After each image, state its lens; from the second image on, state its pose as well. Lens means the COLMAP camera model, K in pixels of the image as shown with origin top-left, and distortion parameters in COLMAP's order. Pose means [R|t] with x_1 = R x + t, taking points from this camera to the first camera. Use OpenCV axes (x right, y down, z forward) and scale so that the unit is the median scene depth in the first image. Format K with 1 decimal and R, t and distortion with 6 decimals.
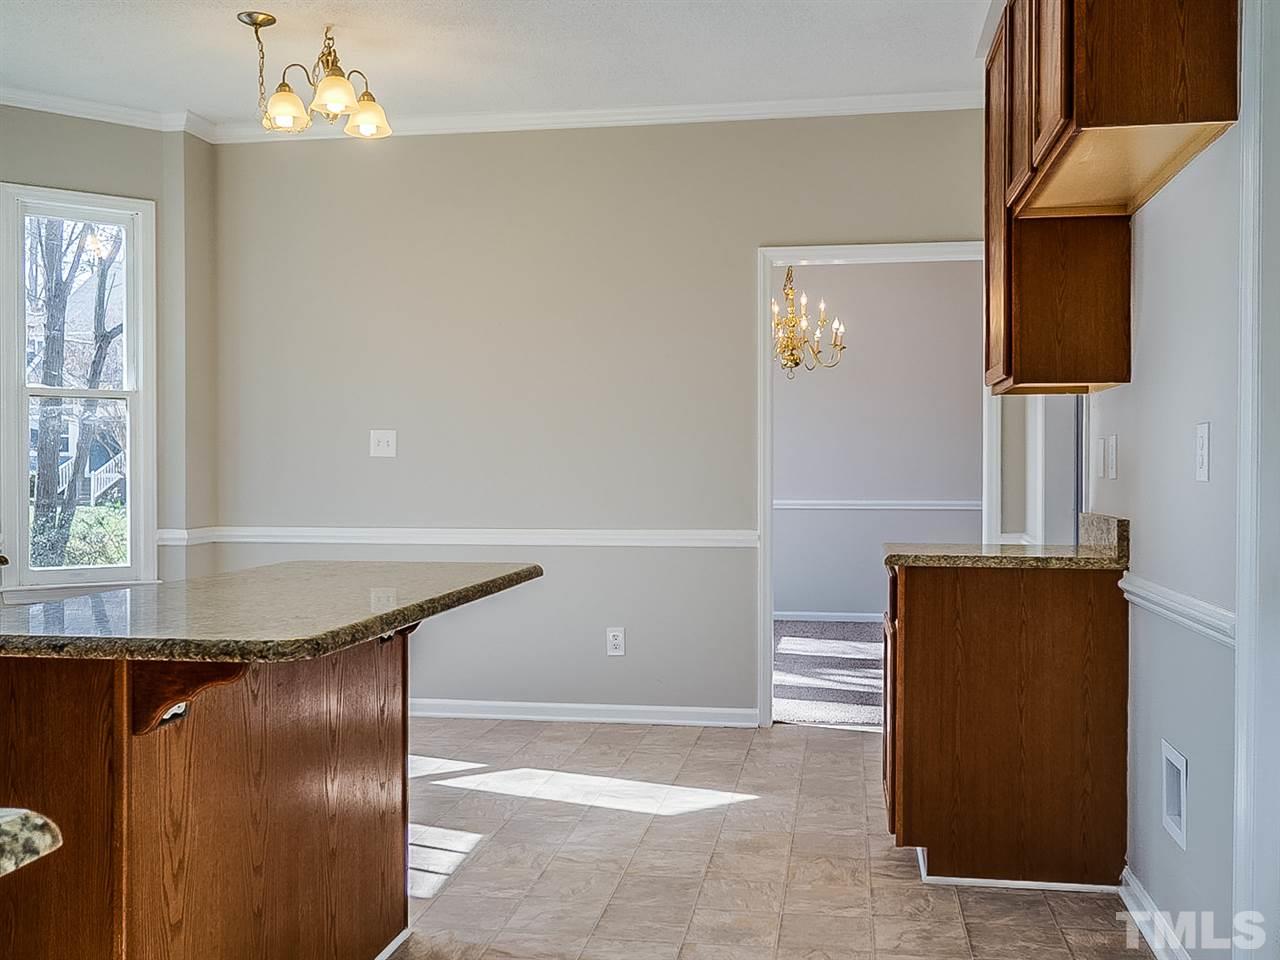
lens RADIAL K [[1236.5, 0, 640.0], [0, 1236.5, 477.4], [0, 0, 1]] dist [0.015766, 0.000000]
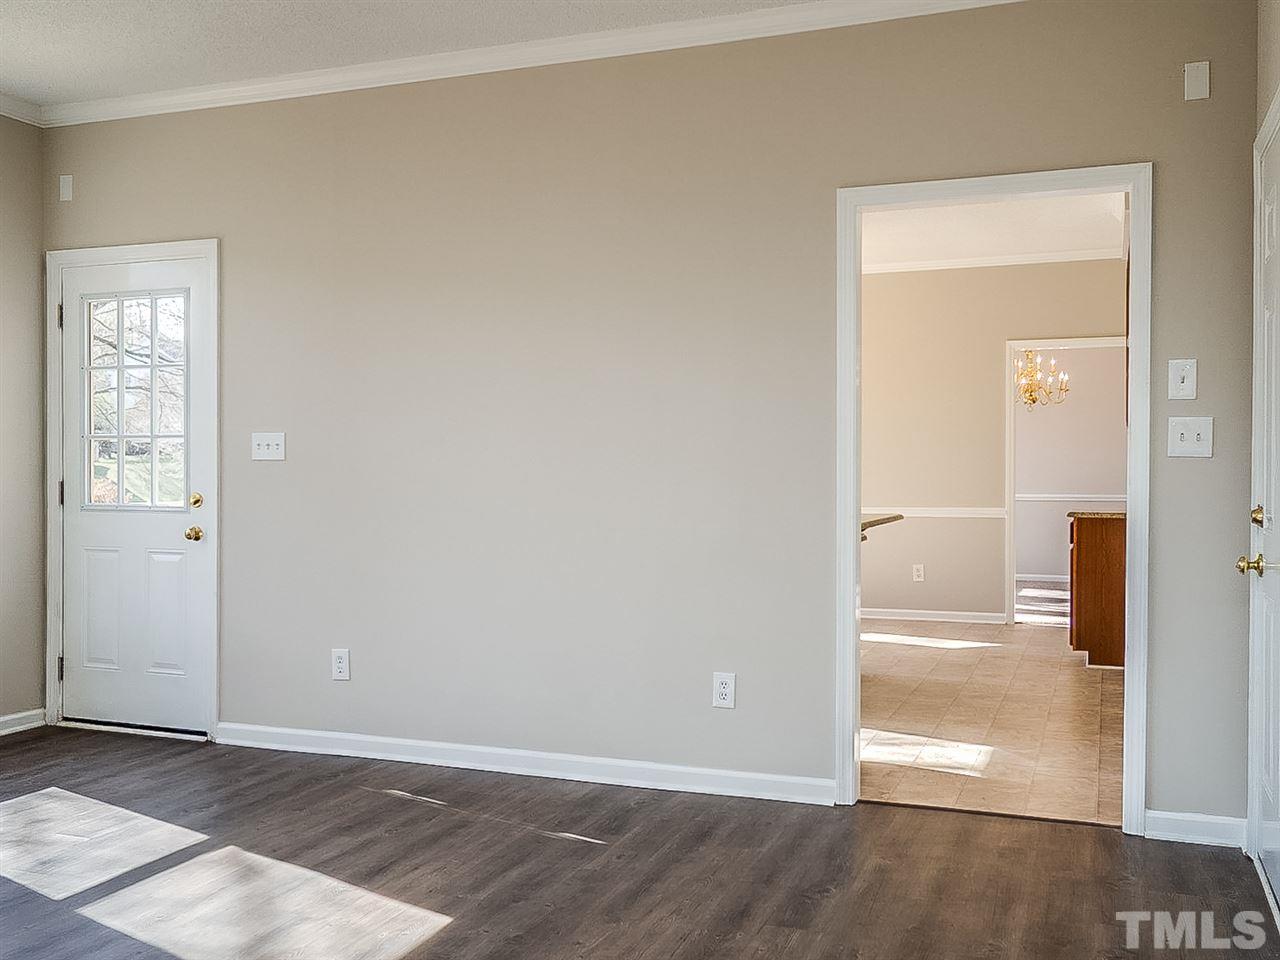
lens RADIAL K [[1236.5, 0, 636.5], [0, 1236.5, 478.3], [0, 0, 1]] dist [0.015766, 0.000000]
pose [[0.981458, 0.008172, -0.191504, -0.054749], [-0.009291, 0.999945, -0.004950, 0.010028], [0.191453, 0.006638, 0.981479, -0.544197]]
